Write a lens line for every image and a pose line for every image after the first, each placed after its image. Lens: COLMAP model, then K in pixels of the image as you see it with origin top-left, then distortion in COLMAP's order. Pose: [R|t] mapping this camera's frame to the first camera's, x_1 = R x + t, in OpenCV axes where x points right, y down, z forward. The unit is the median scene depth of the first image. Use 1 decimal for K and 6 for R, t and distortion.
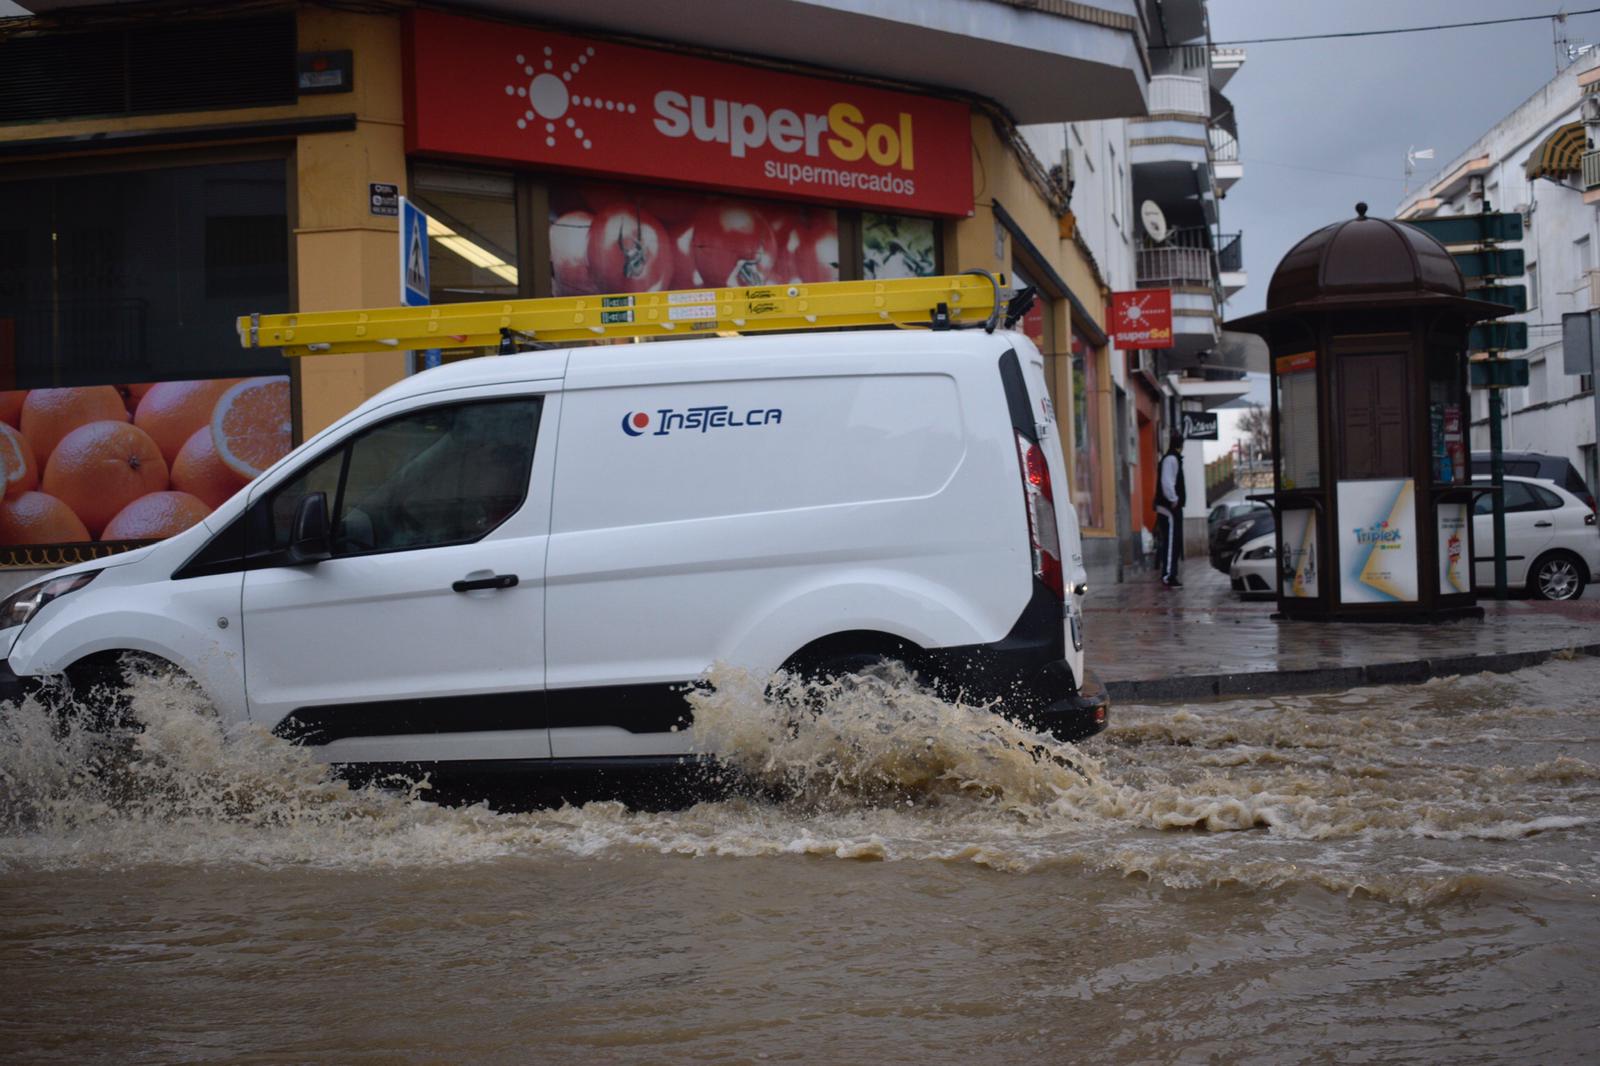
lens RADIAL K [[1932.7, 0, 800.0], [0, 1932.7, 533.0], [0, 0, 1]] dist [-0.042783, 0.007848]
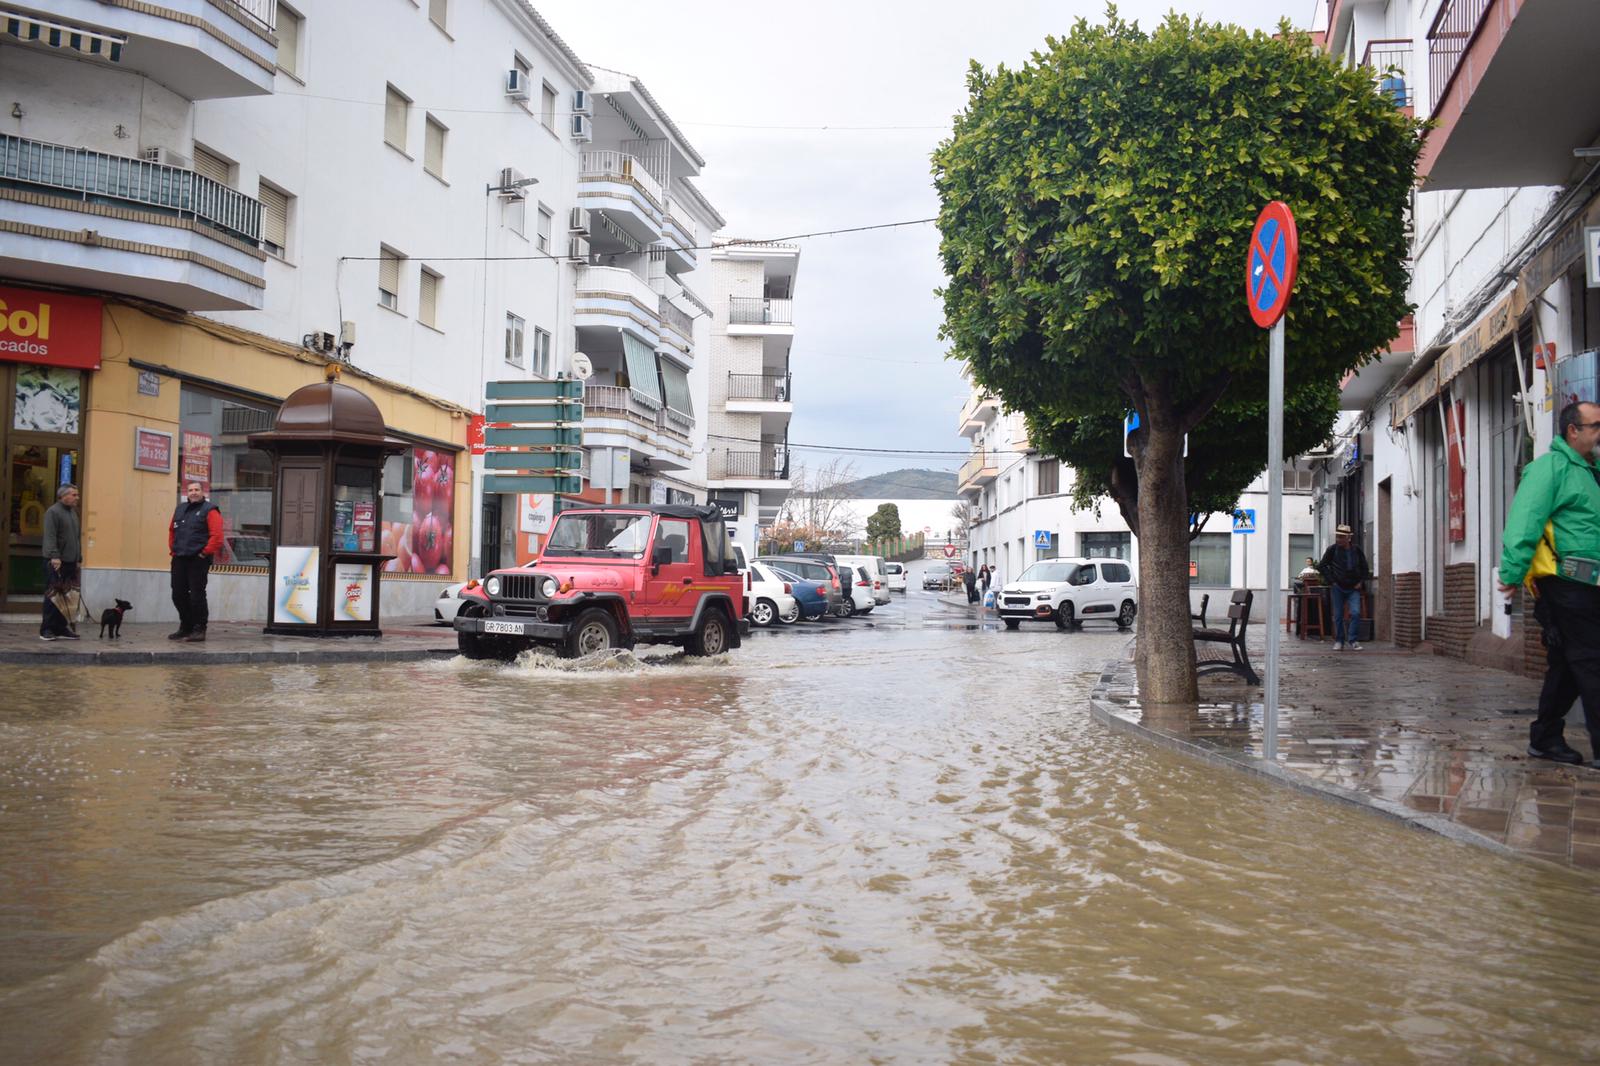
lens RADIAL K [[1474.4, 0, 800.0], [0, 1474.4, 533.0], [0, 0, 1]] dist [-0.097745, 0.027201]
pose [[0.996764, 0.053898, 0.059633, 0.644313], [-0.051988, 0.998098, -0.033133, -0.020418], [-0.061305, 0.029926, 0.997670, -0.237483]]
